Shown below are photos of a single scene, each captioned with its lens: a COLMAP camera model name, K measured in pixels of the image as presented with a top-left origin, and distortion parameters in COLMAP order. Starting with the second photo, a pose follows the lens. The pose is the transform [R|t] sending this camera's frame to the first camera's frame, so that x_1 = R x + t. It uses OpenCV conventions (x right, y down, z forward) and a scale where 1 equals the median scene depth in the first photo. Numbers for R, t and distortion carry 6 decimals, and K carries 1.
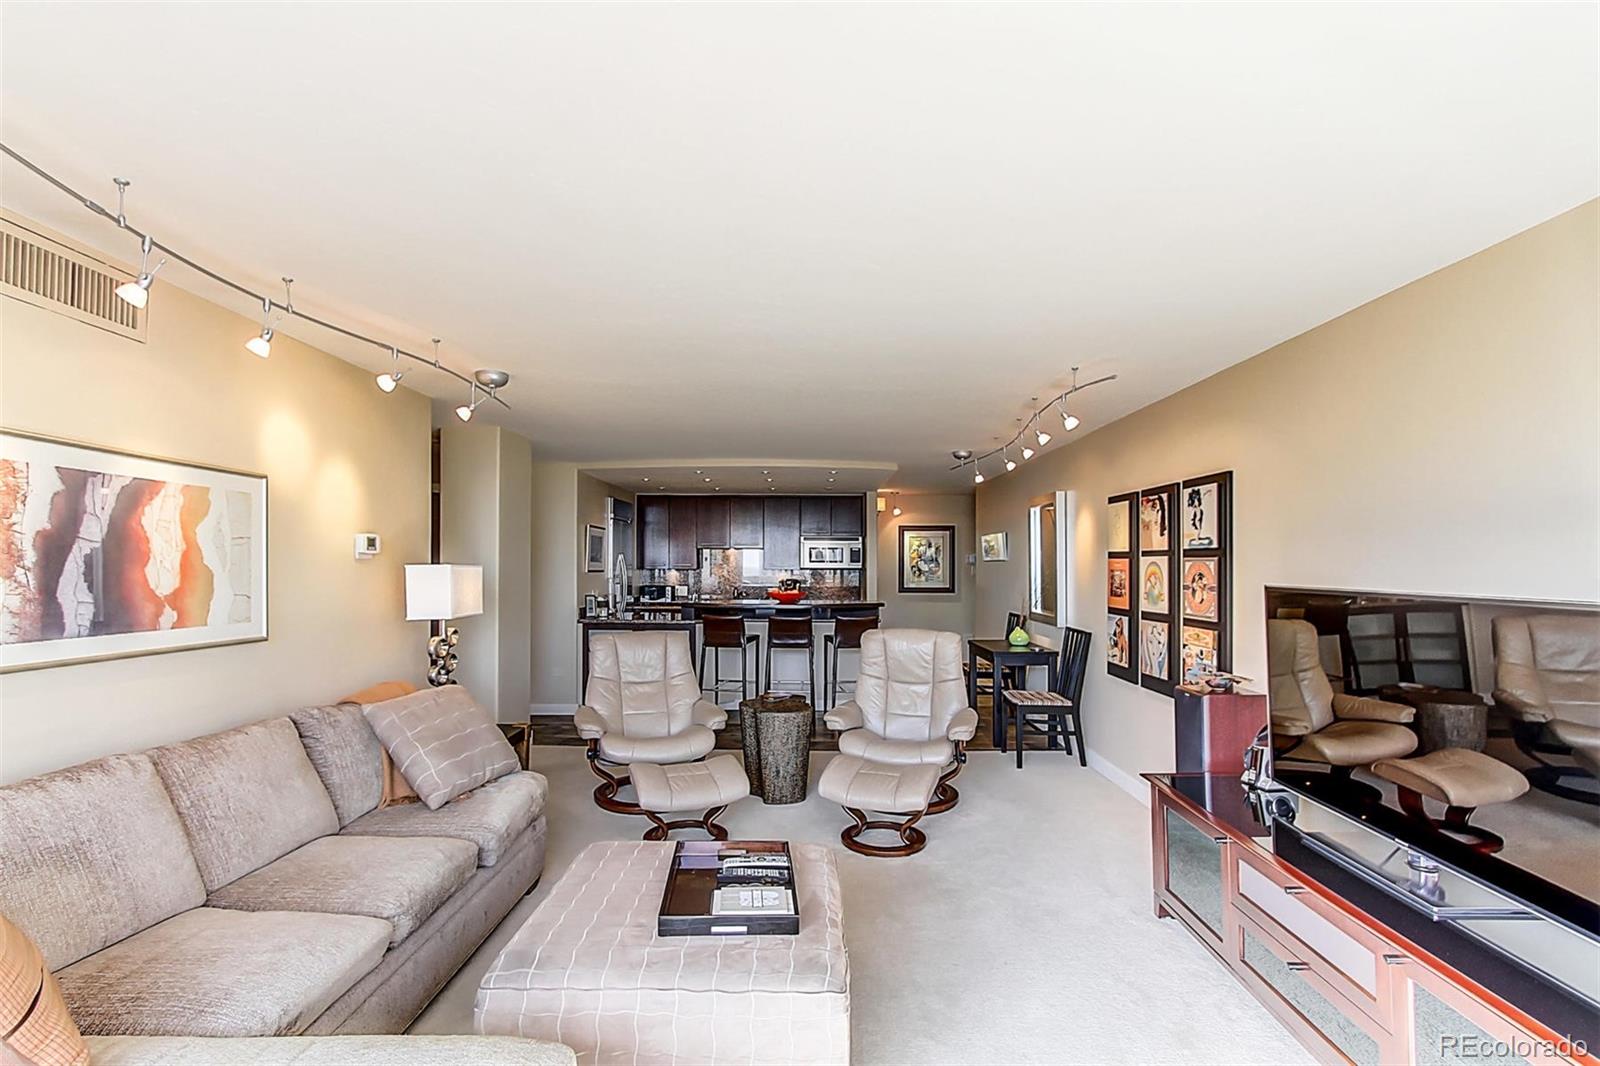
lens RADIAL K [[727.2, 0, 776.6], [0, 727.2, 557.0], [0, 0, 1]] dist [-0.003827, 0.004950]
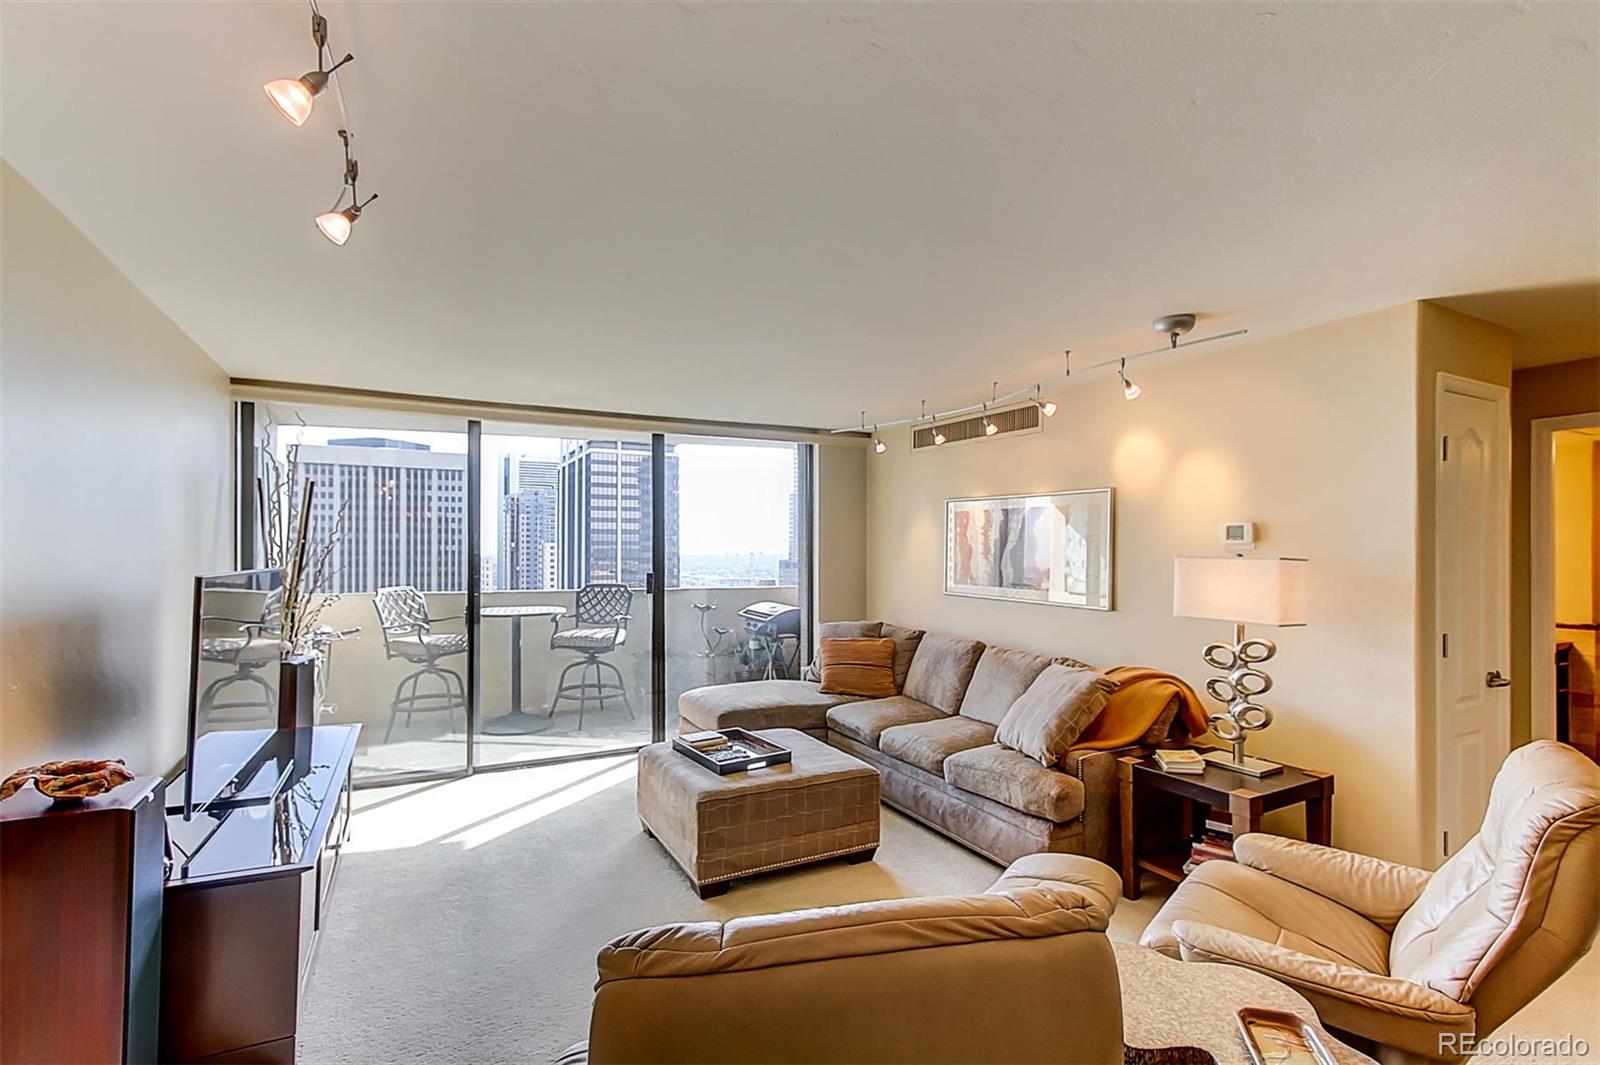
lens RADIAL K [[727.2, 0, 780.4], [0, 727.2, 540.7], [0, 0, 1]] dist [-0.003827, 0.004950]
pose [[-0.873601, -0.007298, -0.486588, 0.355210], [0.001518, 0.999842, -0.017722, 0.005284], [0.486640, -0.016220, -0.873452, 1.387515]]
